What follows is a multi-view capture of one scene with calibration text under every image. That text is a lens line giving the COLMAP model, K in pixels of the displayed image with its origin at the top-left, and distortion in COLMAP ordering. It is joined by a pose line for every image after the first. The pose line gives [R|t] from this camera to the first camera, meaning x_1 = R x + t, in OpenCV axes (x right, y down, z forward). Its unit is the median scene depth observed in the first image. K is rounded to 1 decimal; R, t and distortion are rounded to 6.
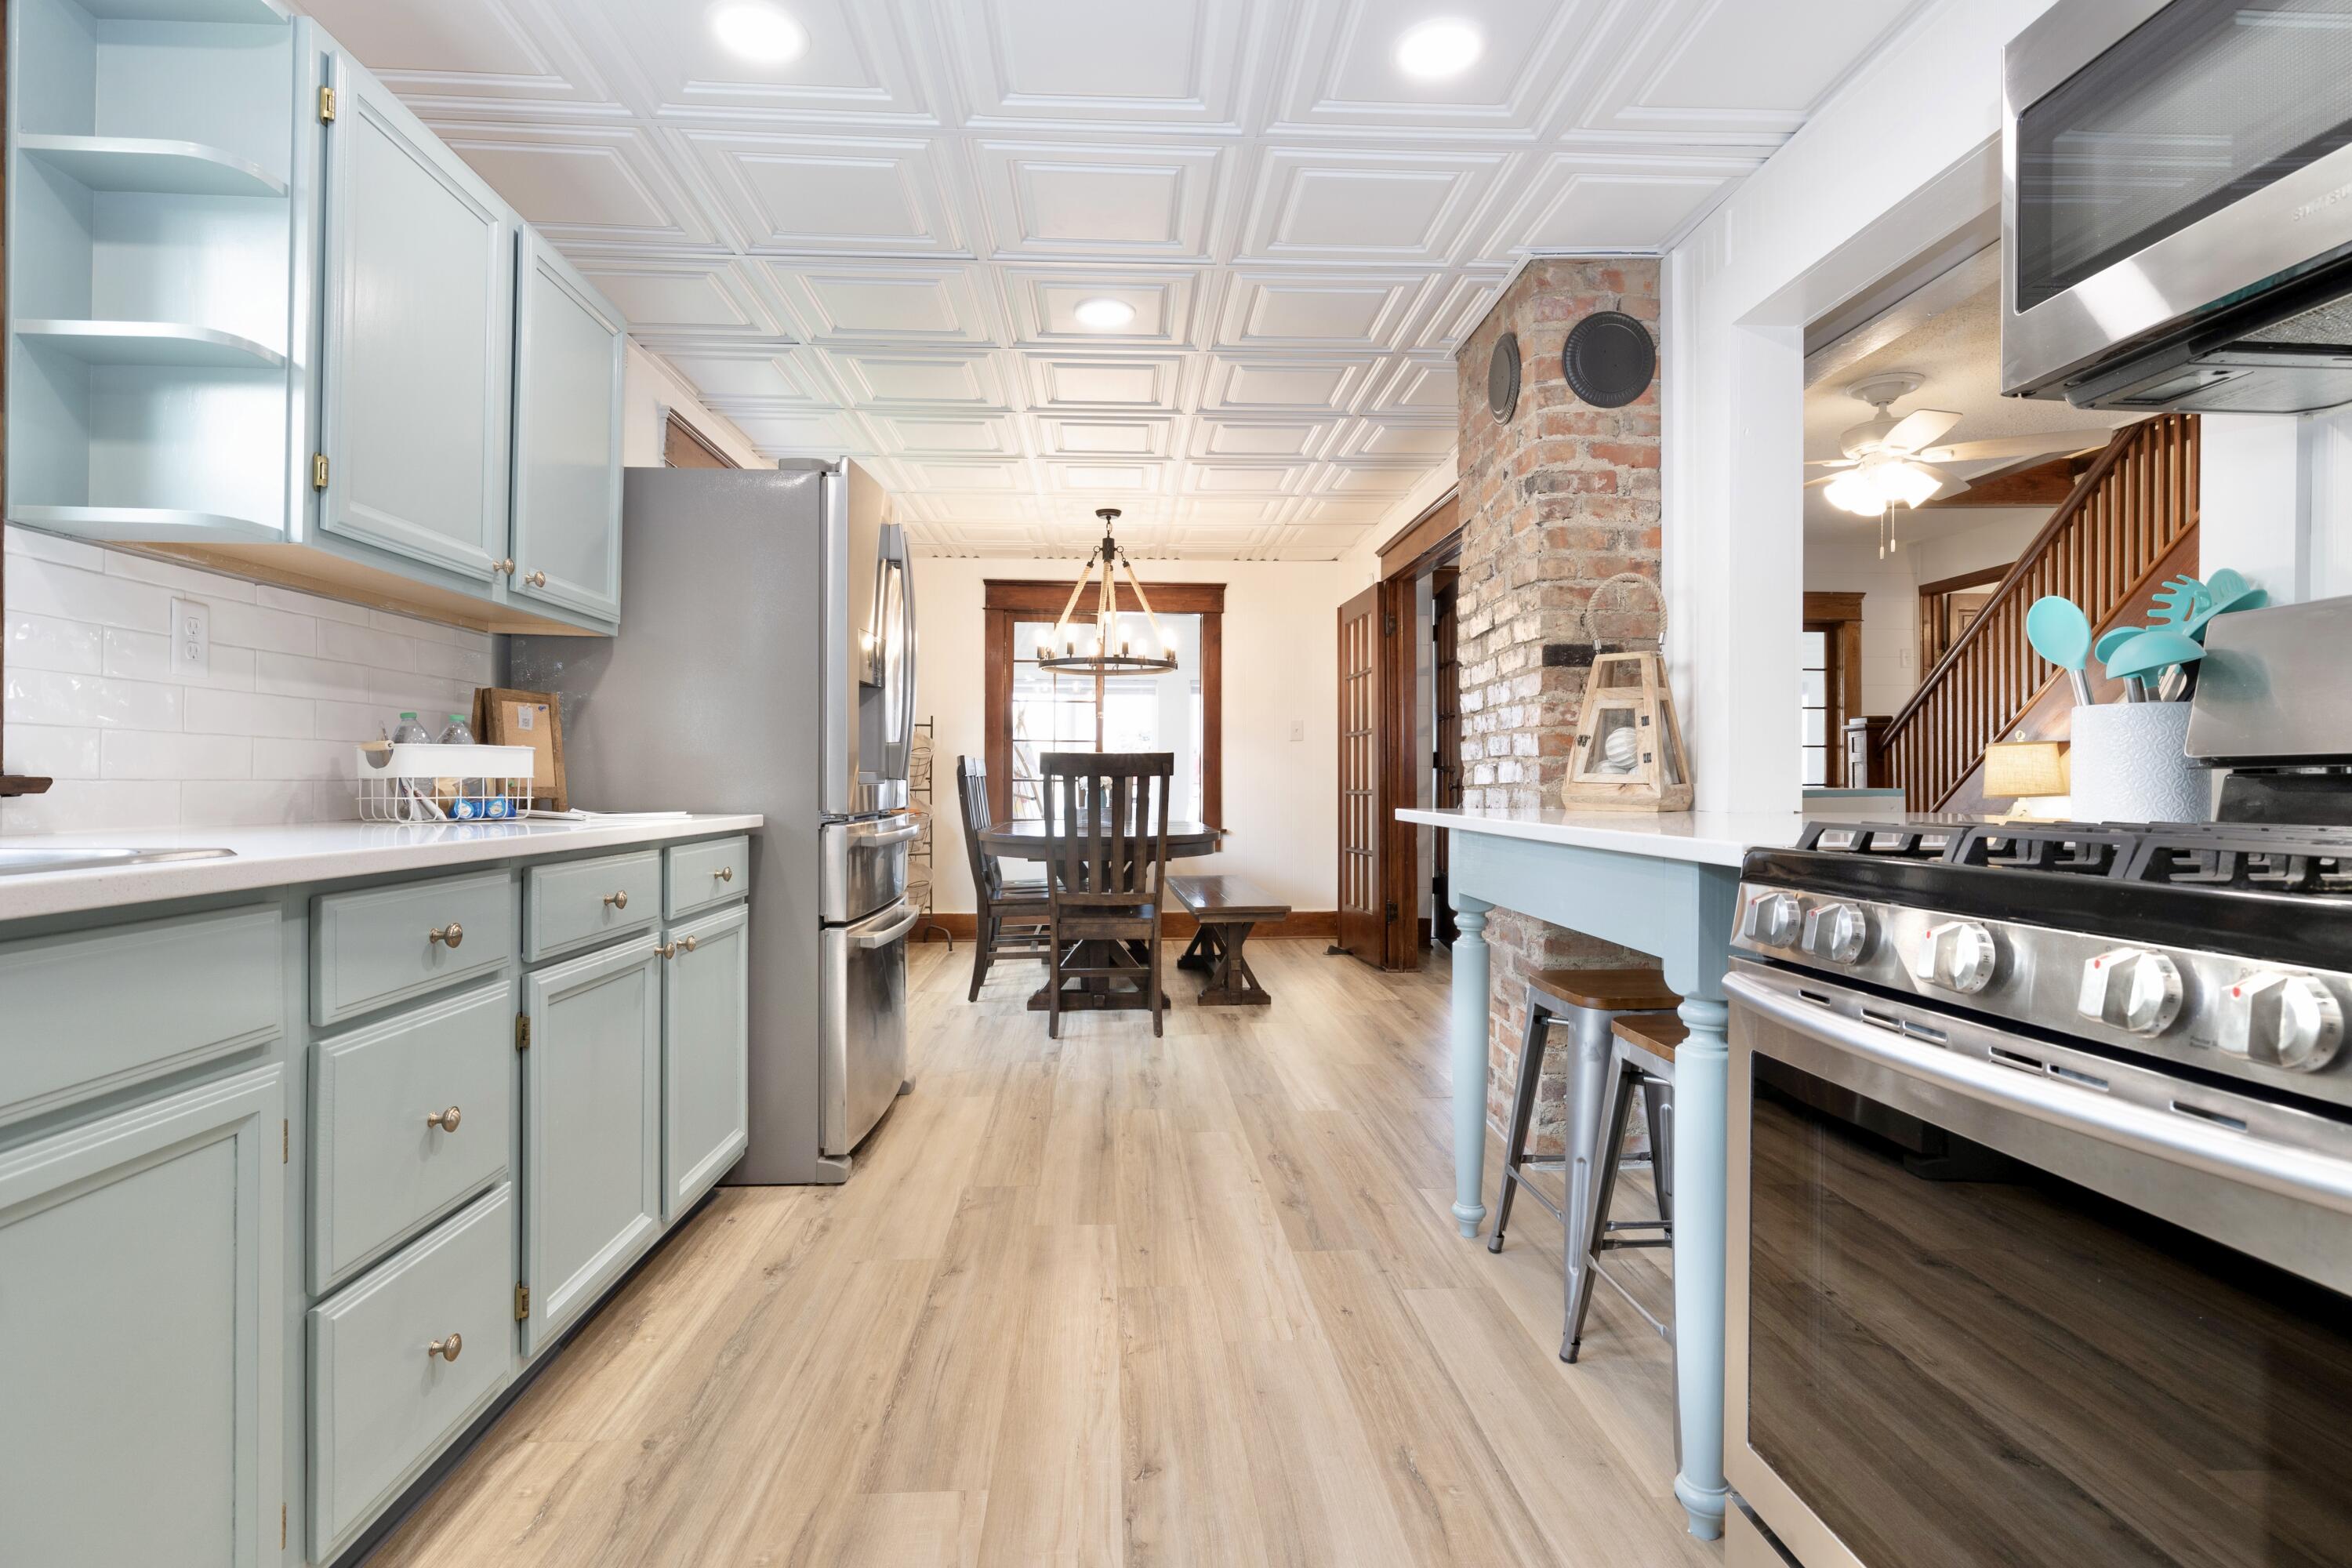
lens RADIAL K [[1174.3, 0, 1188.8], [0, 1174.3, 781.4], [0, 0, 1]] dist [0.003519, 0.001608]
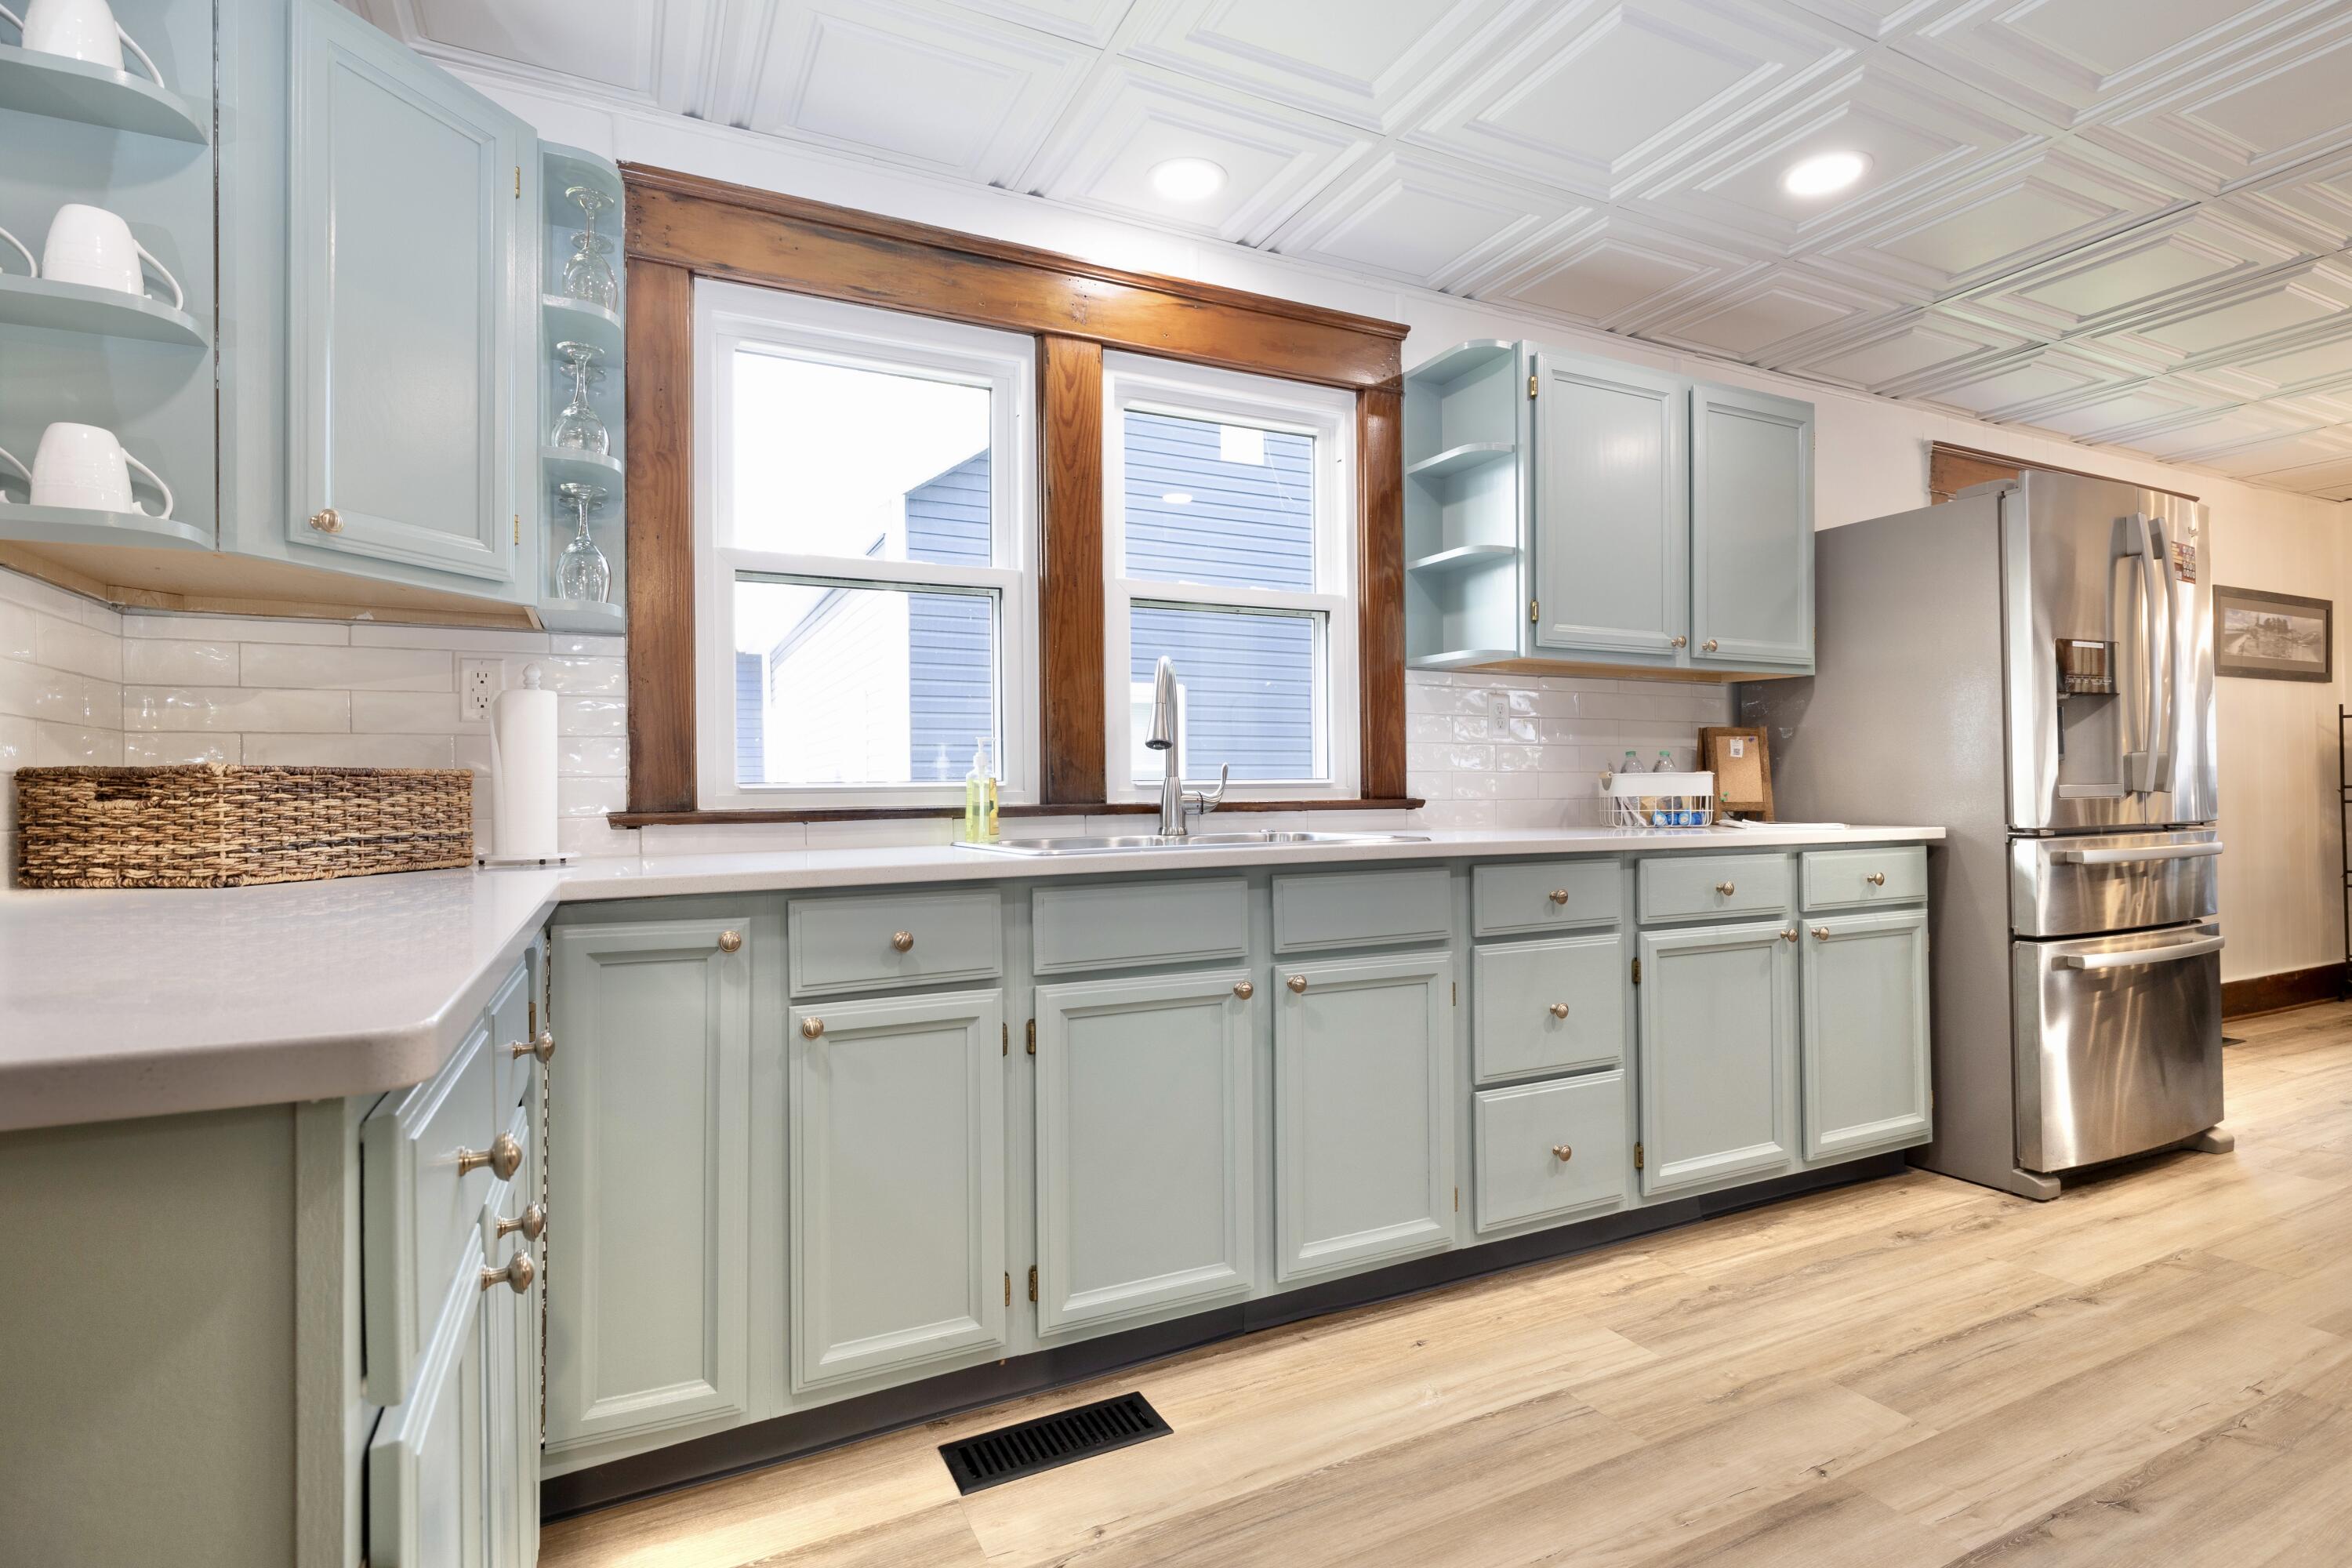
lens RADIAL K [[1174.3, 0, 1168.4], [0, 1174.3, 774.7], [0, 0, 1]] dist [0.003519, 0.001608]
pose [[0.391905, -0.023225, -0.919713, 0.440185], [0.010681, 0.999729, -0.020694, -0.005776], [0.919944, -0.001714, 0.392046, -0.085469]]
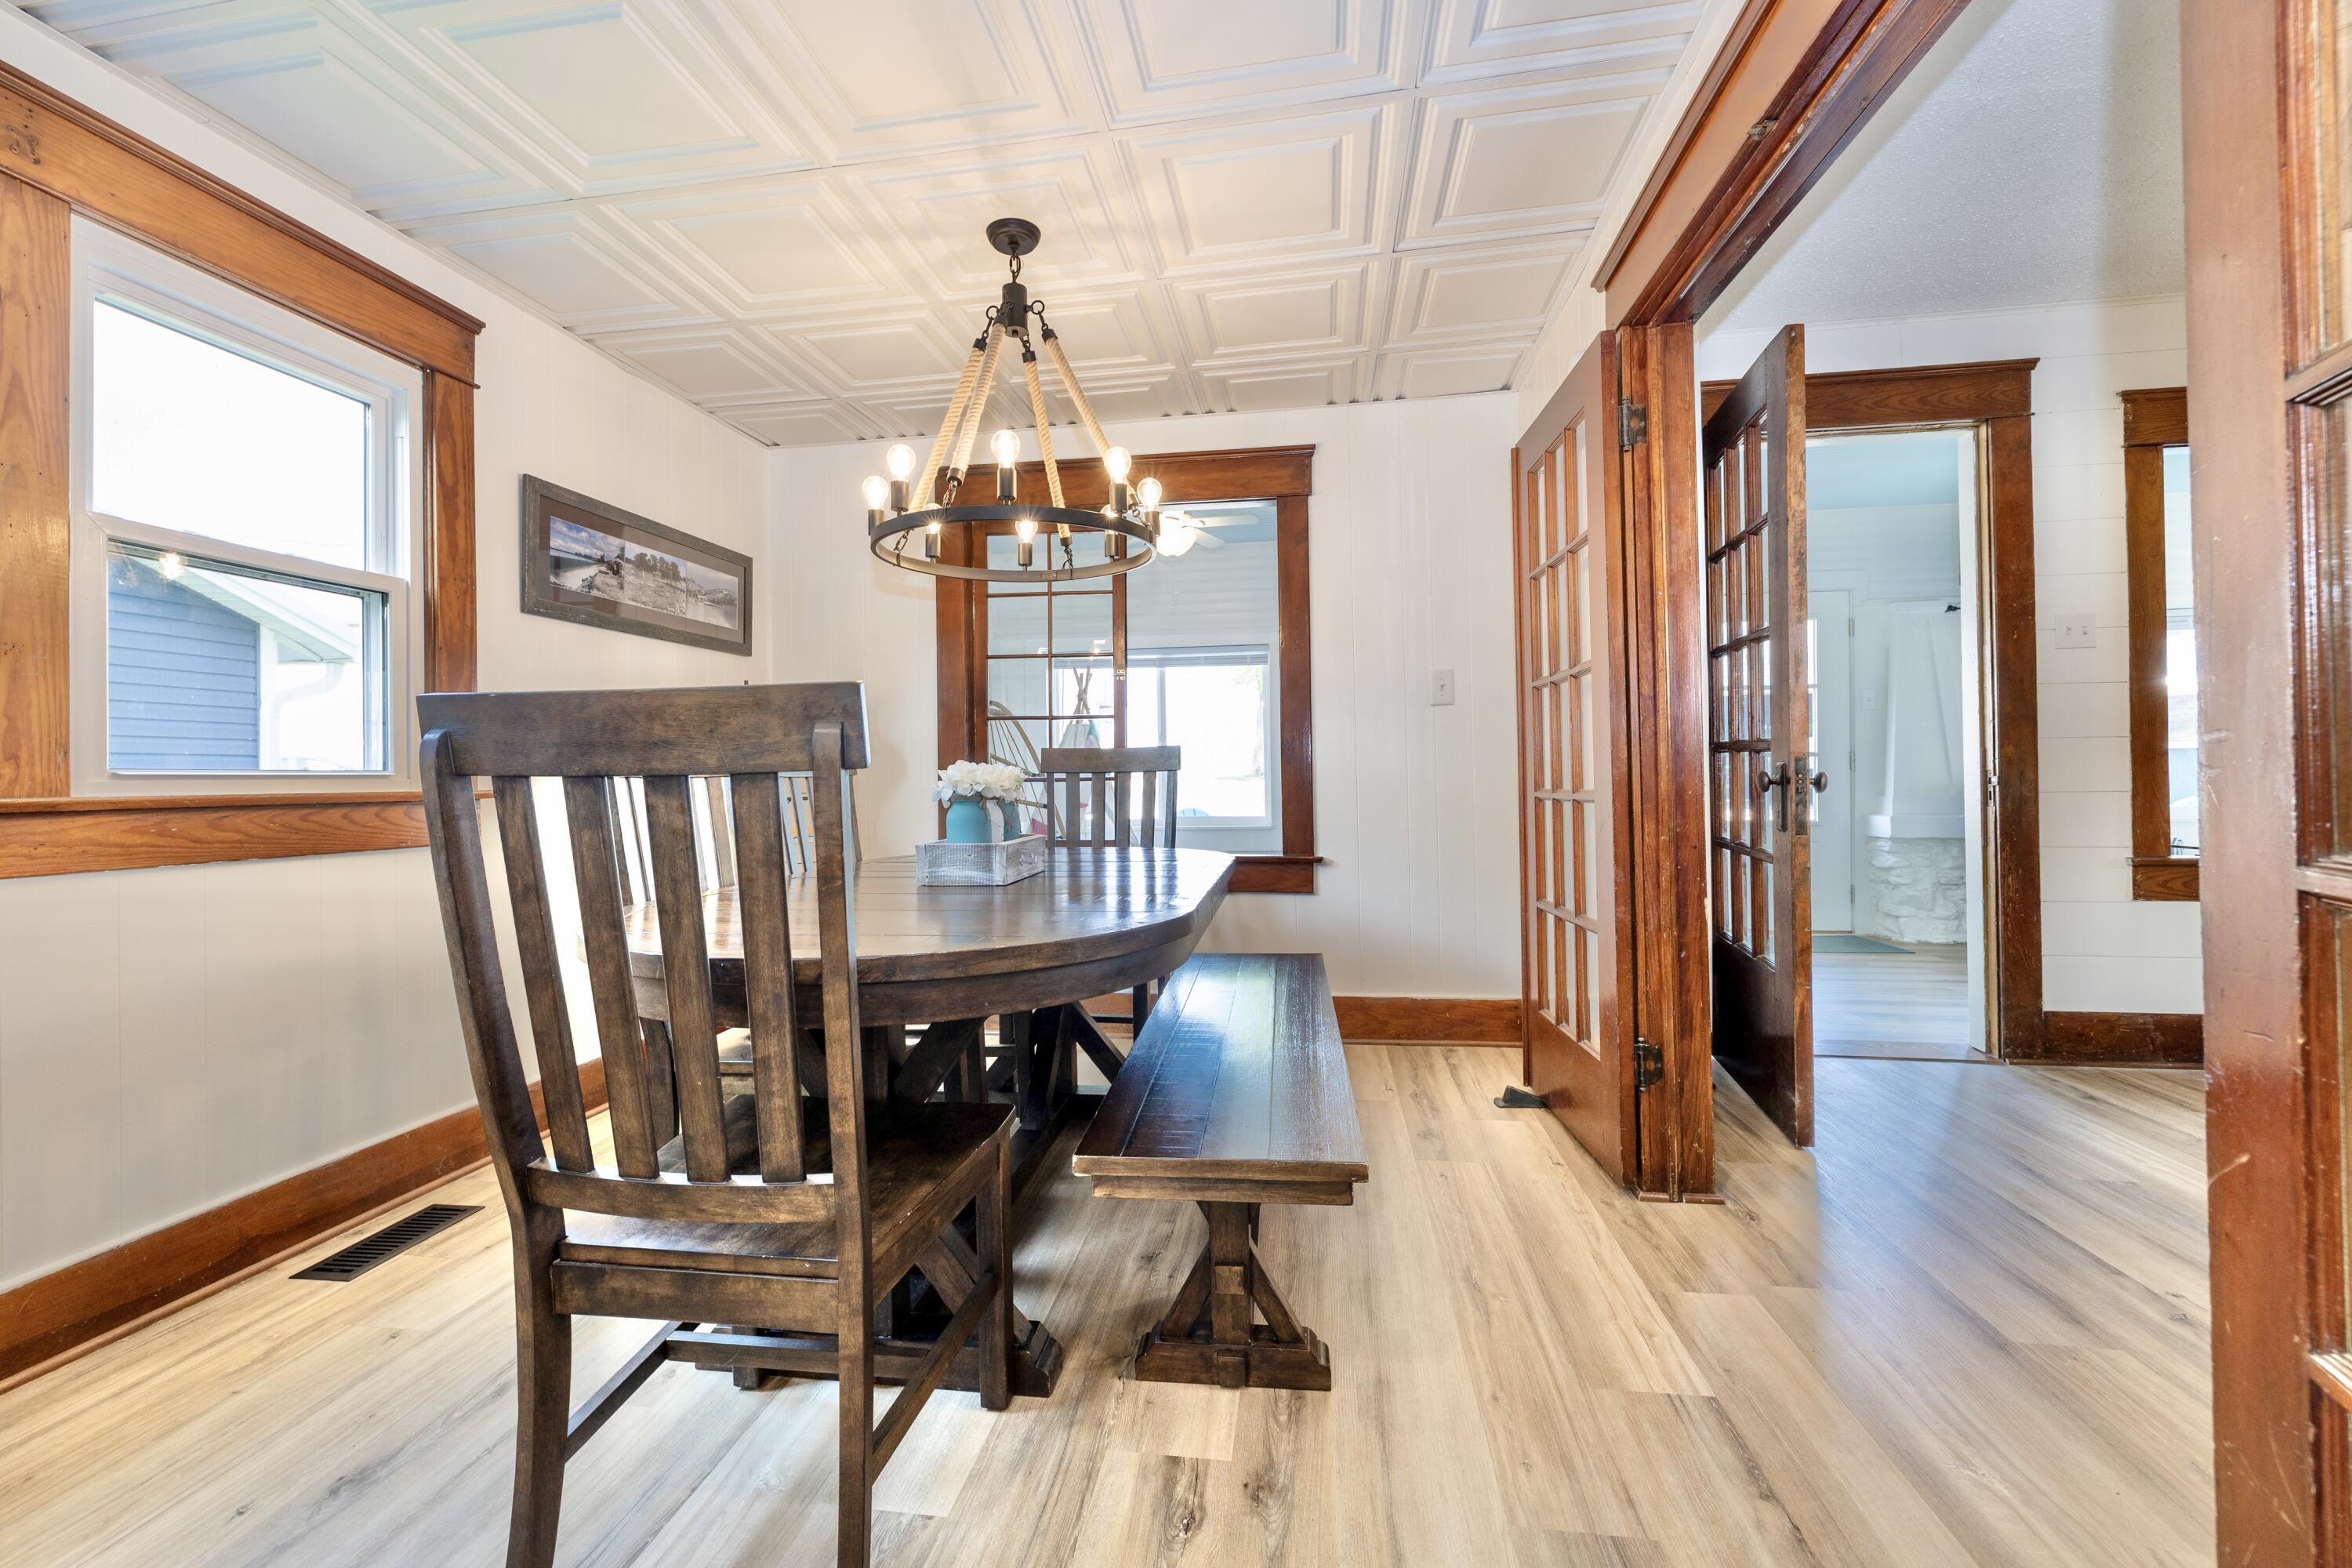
lens RADIAL K [[990.9, 0, 1154.6], [0, 990.9, 762.7], [0, 0, 1]] dist [-0.001359, 0.000259]
pose [[0.973624, -0.018770, -0.227384, 0.206330], [0.016003, 0.999774, -0.014007, -0.002978], [0.227595, 0.009998, 0.973704, 1.570459]]
